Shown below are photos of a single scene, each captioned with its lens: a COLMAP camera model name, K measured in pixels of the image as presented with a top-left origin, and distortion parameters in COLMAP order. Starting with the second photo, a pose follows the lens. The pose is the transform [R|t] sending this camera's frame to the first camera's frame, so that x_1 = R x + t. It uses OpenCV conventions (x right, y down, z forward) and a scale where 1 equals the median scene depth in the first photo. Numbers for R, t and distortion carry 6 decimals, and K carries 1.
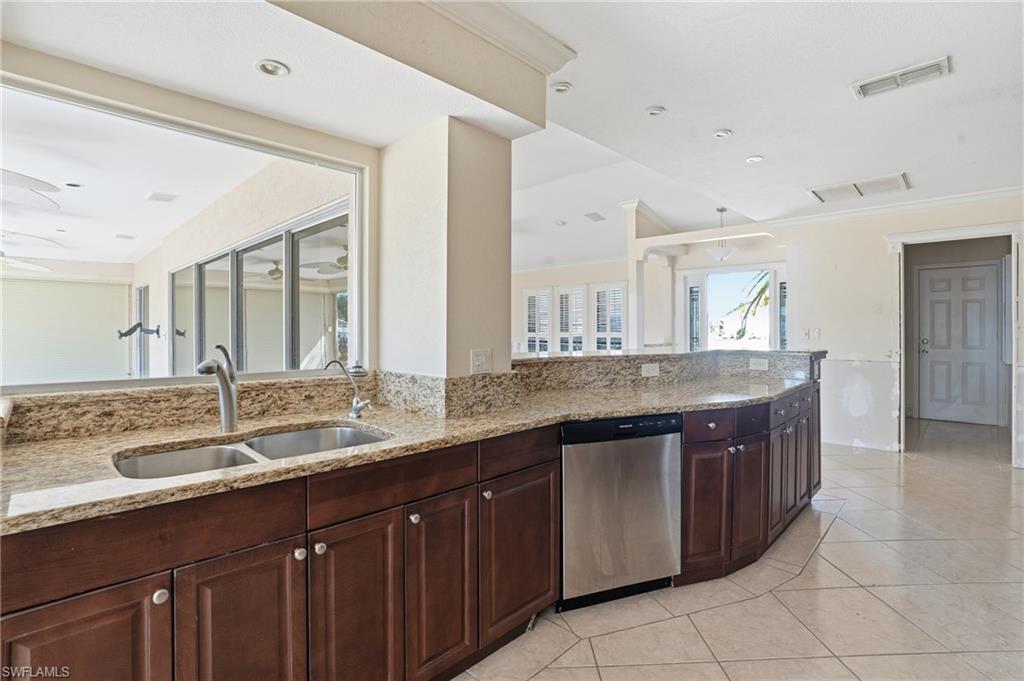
lens RADIAL K [[478.3, 0, 508.5], [0, 478.3, 332.7], [0, 0, 1]] dist [-0.050851, 0.012532]
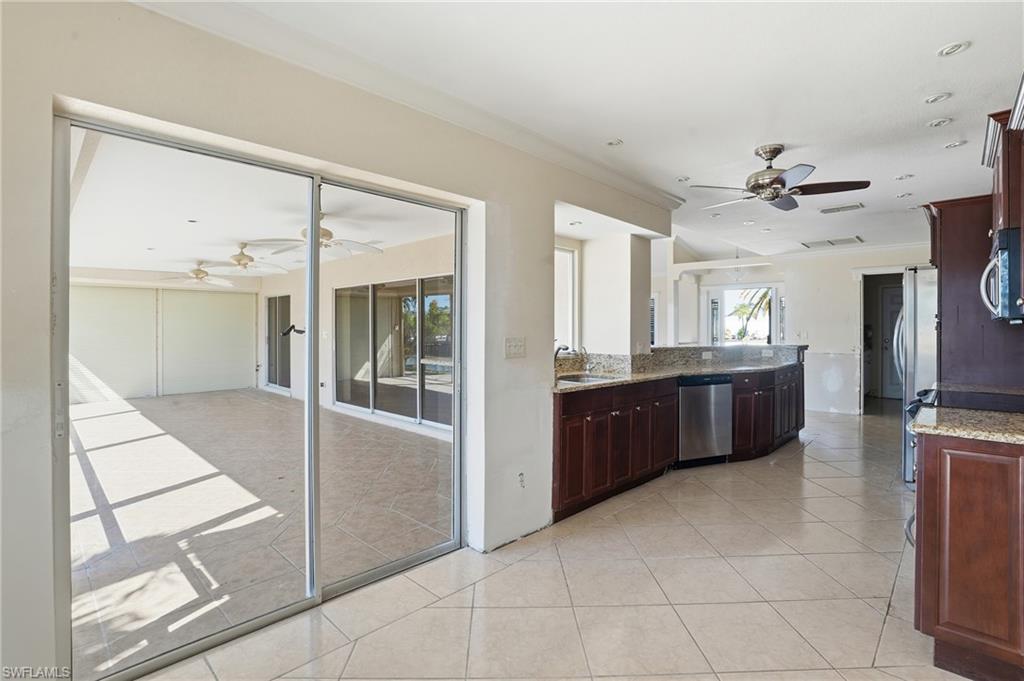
lens RADIAL K [[478.3, 0, 509.6], [0, 478.3, 333.4], [0, 0, 1]] dist [-0.050851, 0.012532]
pose [[0.999987, 0.003581, 0.003640, -0.396979], [-0.003590, 0.999990, 0.002560, -0.004783], [-0.003631, -0.002573, 0.999990, -0.681496]]
